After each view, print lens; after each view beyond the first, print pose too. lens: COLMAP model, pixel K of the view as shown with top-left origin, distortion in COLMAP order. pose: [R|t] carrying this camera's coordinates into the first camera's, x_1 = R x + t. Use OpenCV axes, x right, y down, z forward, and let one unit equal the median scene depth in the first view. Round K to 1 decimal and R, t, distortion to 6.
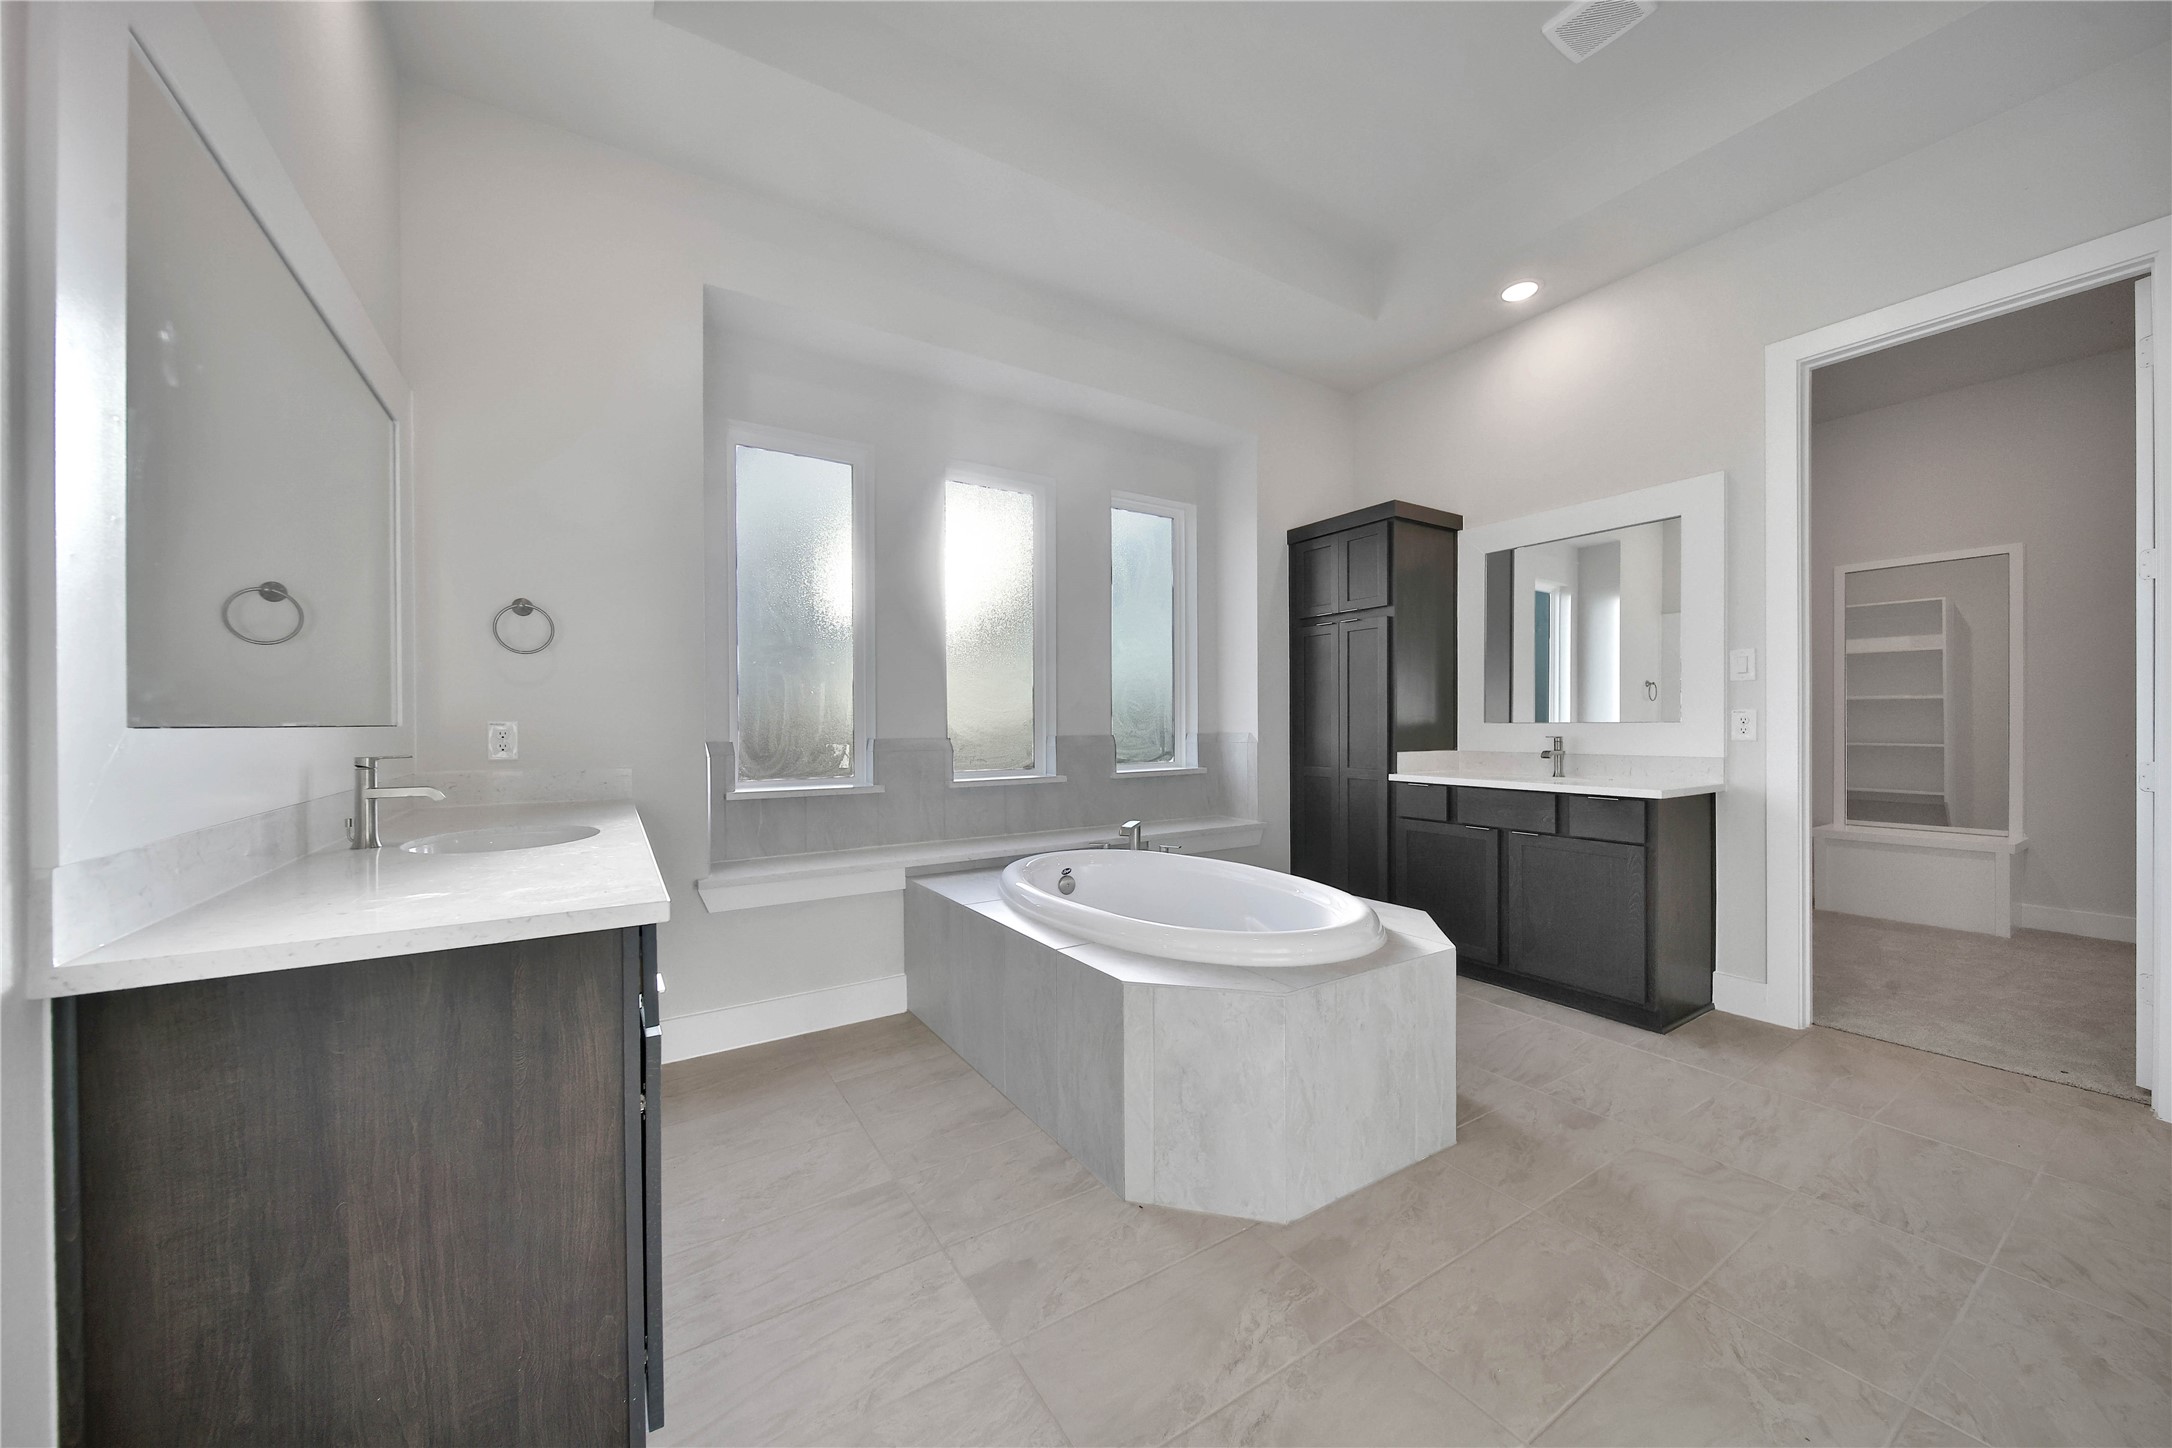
lens RADIAL K [[762.4, 0, 1082.8], [0, 762.4, 725.7], [0, 0, 1]] dist [0.004950, -0.001955]
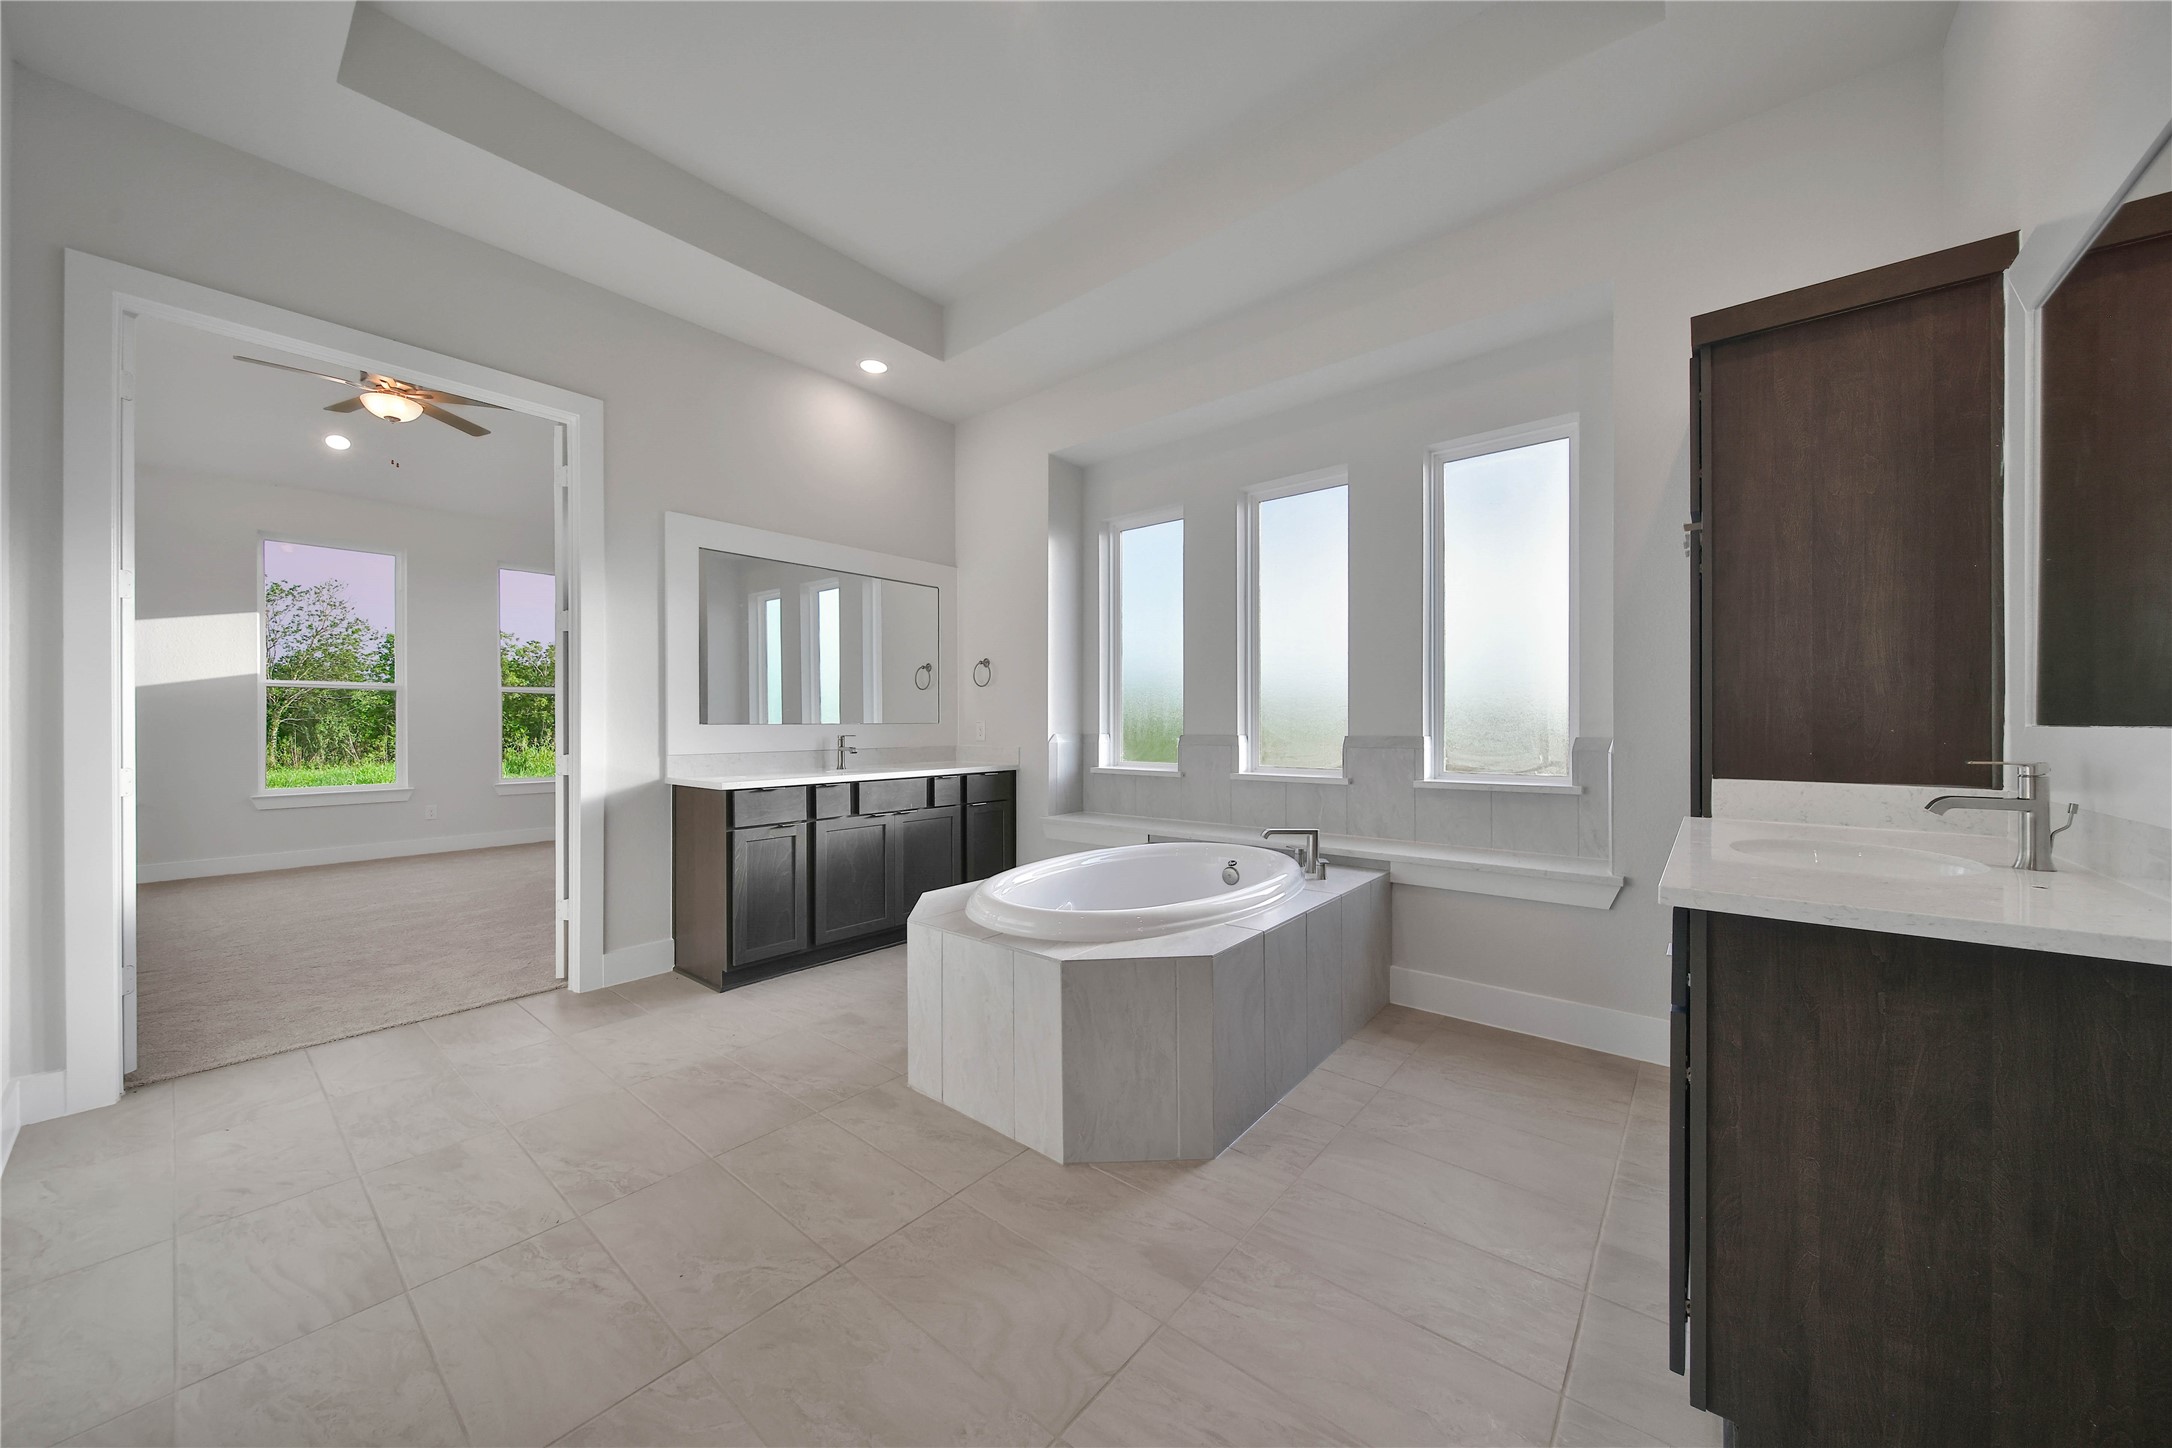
lens RADIAL K [[762.4, 0, 1088.3], [0, 762.4, 719.2], [0, 0, 1]] dist [0.004950, -0.001955]
pose [[0.312282, -0.000115, -0.949989, 1.660415], [-0.002700, 0.999996, -0.001009, -0.012235], [0.949986, 0.002880, 0.312281, 0.862880]]
